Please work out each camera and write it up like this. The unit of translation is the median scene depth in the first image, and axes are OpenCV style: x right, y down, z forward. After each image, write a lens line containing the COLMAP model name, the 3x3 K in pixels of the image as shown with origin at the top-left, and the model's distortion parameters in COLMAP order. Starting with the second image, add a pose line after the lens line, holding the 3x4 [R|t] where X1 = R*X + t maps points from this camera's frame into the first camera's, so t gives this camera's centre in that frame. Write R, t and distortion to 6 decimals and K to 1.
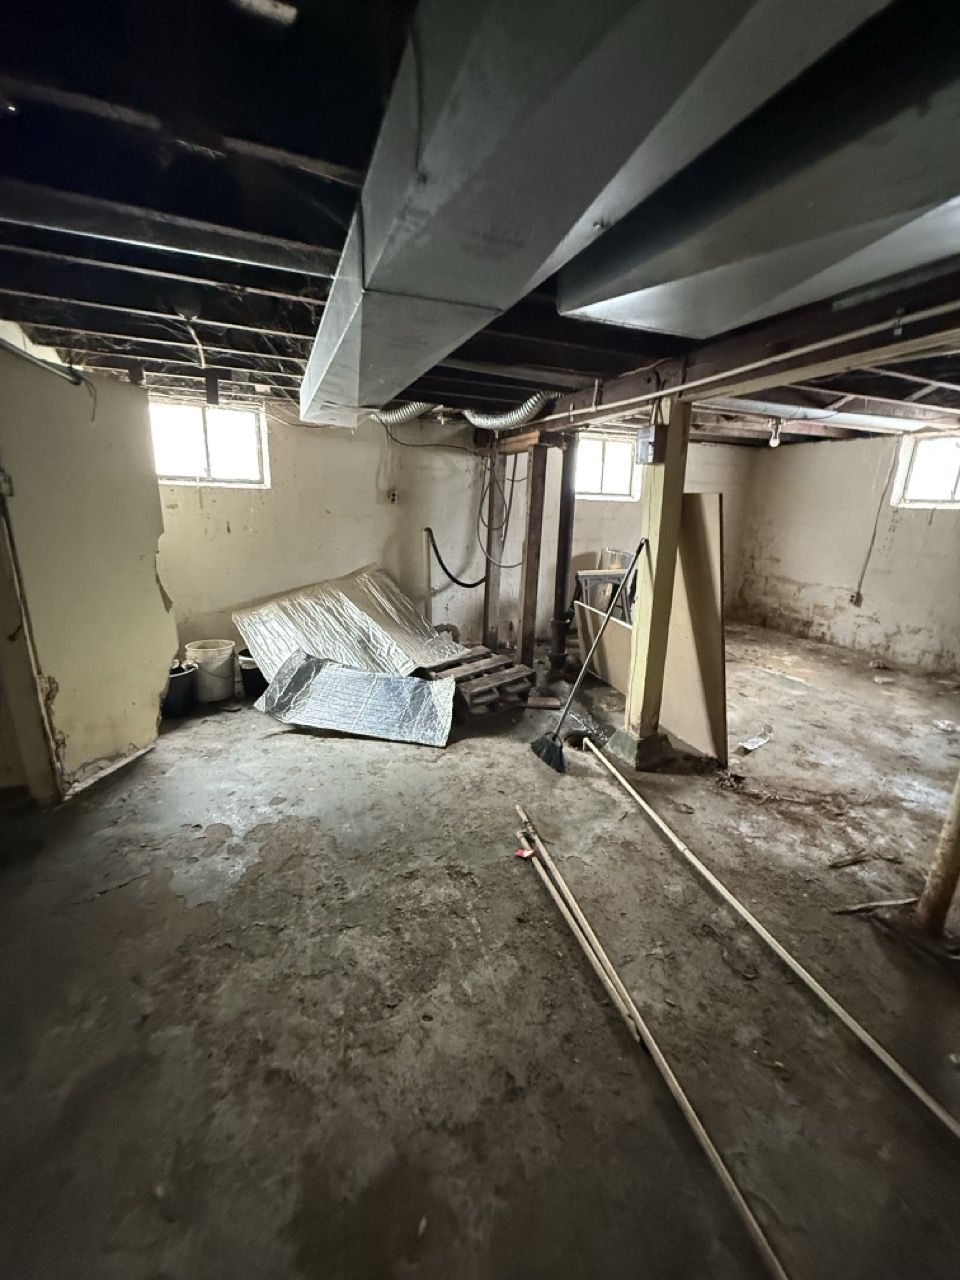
lens RADIAL K [[508.8, 0, 482.5], [0, 508.8, 643.3], [0, 0, 1]] dist [-0.000036, 0.000432]
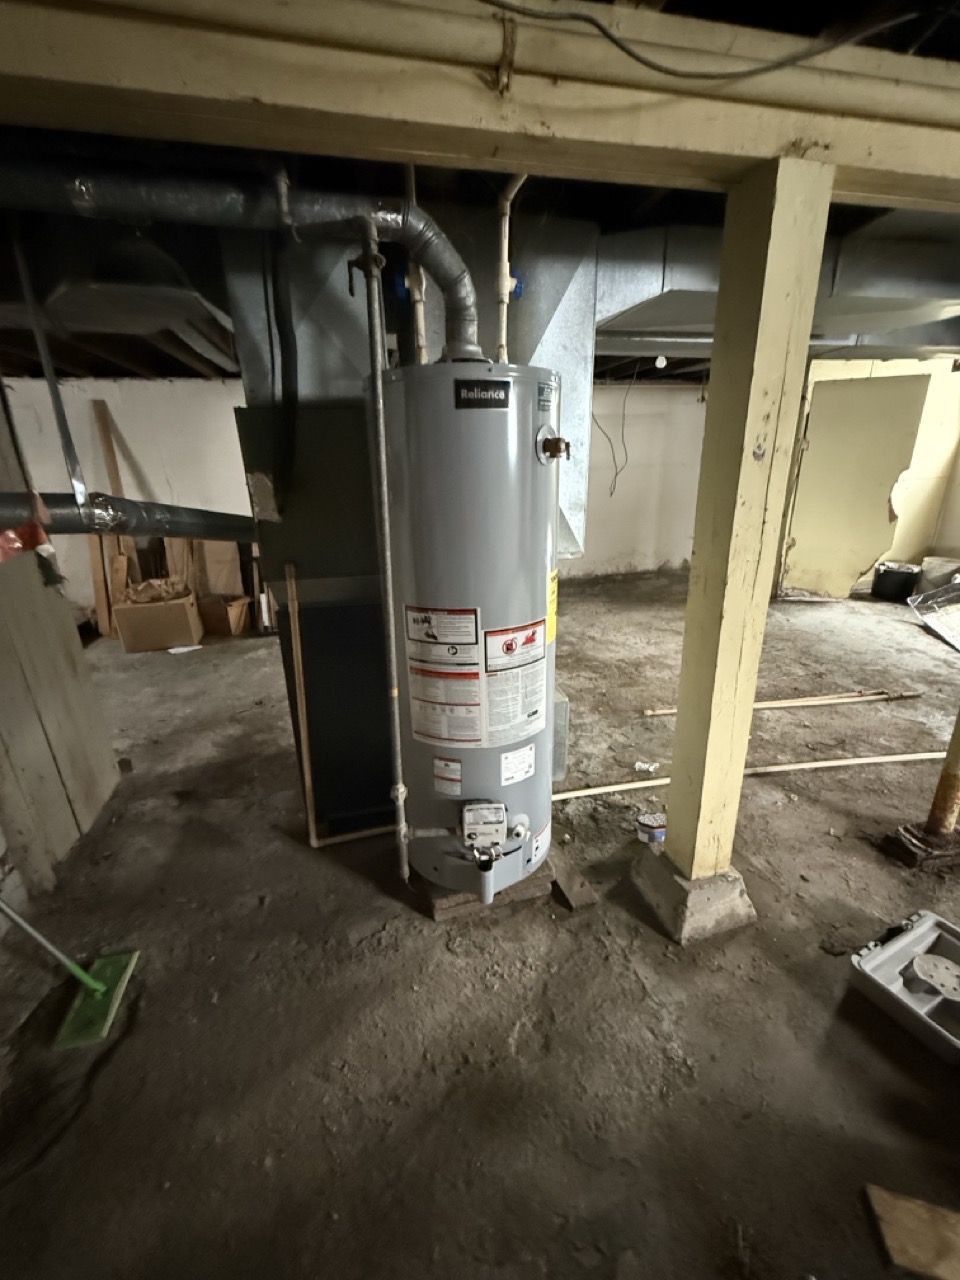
lens RADIAL K [[508.8, 0, 484.9], [0, 508.8, 628.6], [0, 0, 1]] dist [-0.000036, 0.000432]
pose [[-0.150875, 0.294915, -0.943537, 1.006583], [-0.239637, 0.915083, 0.324340, 0.021977], [0.959068, 0.275042, -0.067391, 0.014999]]
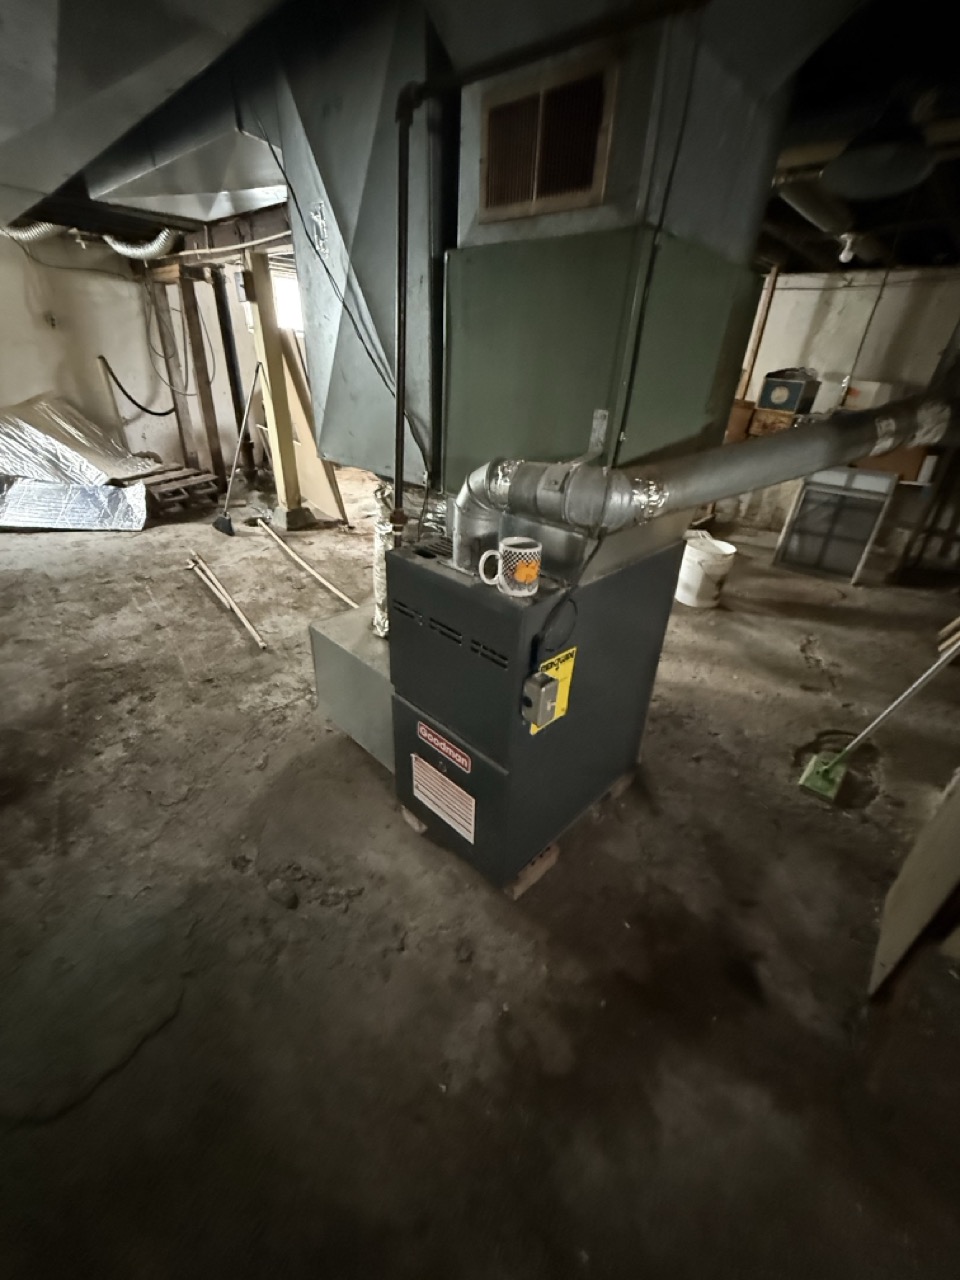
lens RADIAL K [[508.8, 0, 480.9], [0, 508.8, 640.1], [0, 0, 1]] dist [-0.000036, 0.000432]
pose [[0.920518, -0.166253, 0.353564, 0.211751], [0.073610, 0.962539, 0.260960, 0.182602], [-0.383704, -0.214192, 0.898272, -0.570718]]
